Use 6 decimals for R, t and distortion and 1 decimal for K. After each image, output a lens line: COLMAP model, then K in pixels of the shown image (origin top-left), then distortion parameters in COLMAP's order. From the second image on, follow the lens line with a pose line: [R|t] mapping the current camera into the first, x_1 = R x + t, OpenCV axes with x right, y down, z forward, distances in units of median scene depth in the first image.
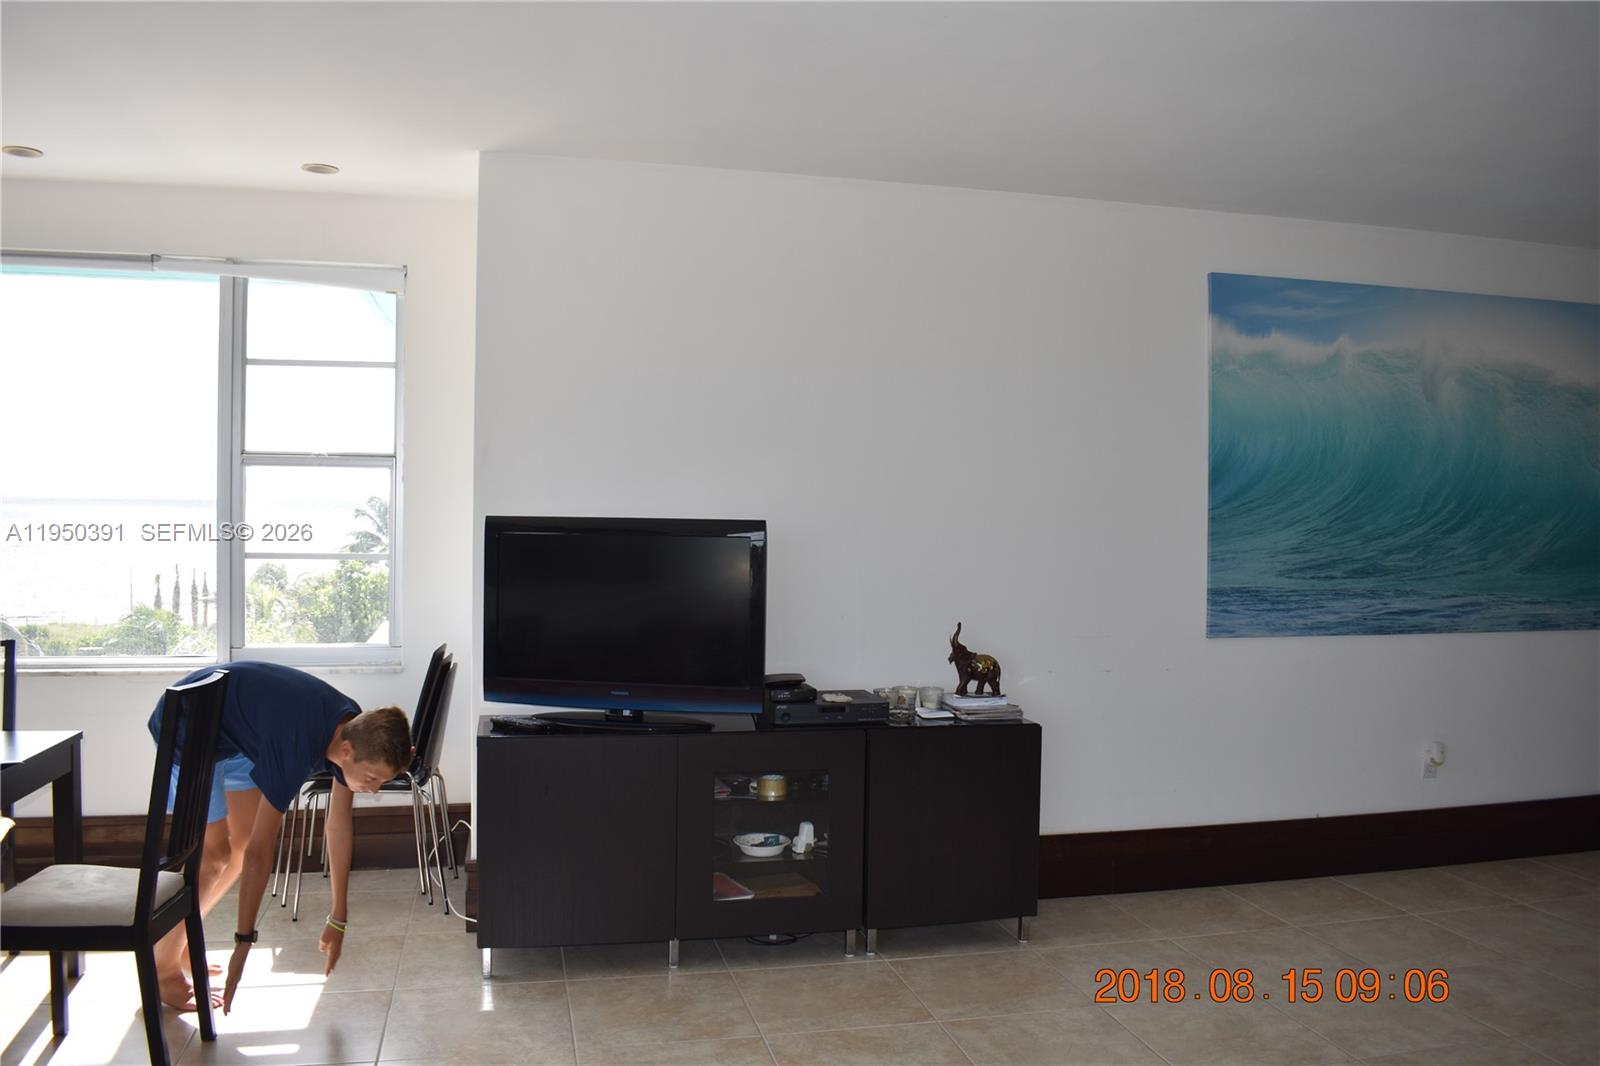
lens RADIAL K [[1270.2, 0, 802.4], [0, 1270.2, 531.0], [0, 0, 1]] dist [-0.083091, 0.019858]
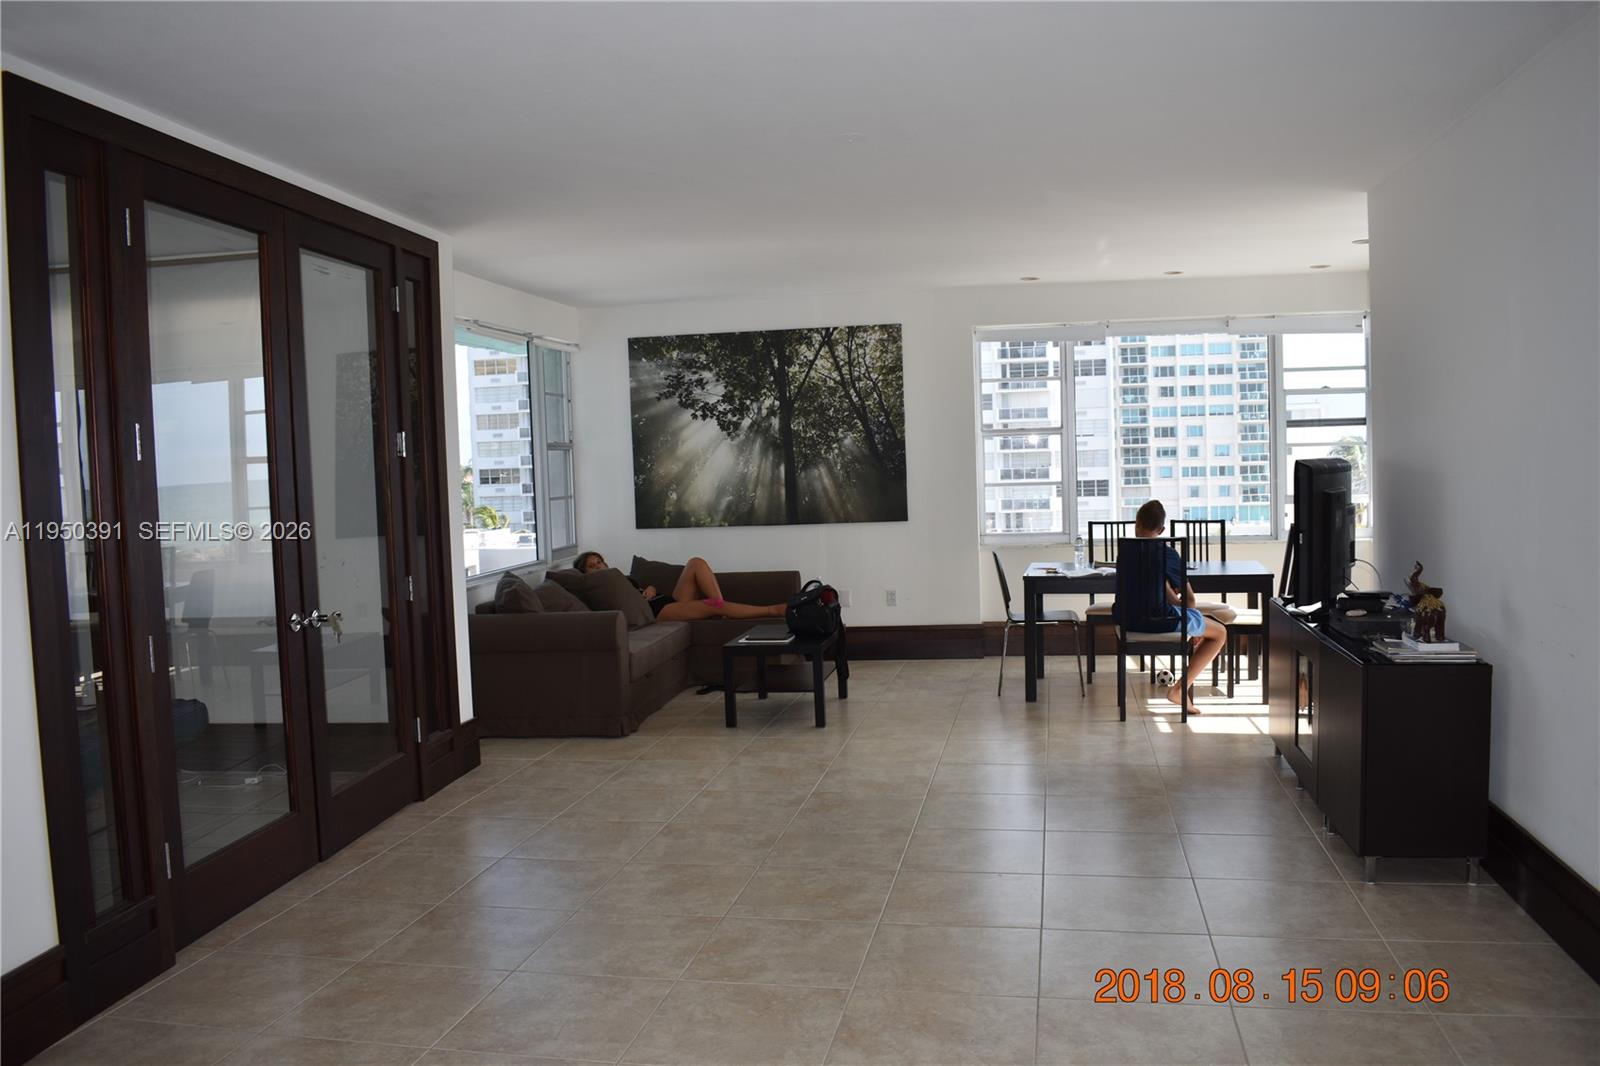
lens RADIAL K [[1270.2, 0, 802.0], [0, 1270.2, 532.4], [0, 0, 1]] dist [-0.083091, 0.019858]
pose [[-0.428303, 0.058323, -0.901751, 1.446909], [0.008463, 0.998130, 0.060537, -0.022335], [0.903596, 0.018297, -0.427996, 1.160803]]
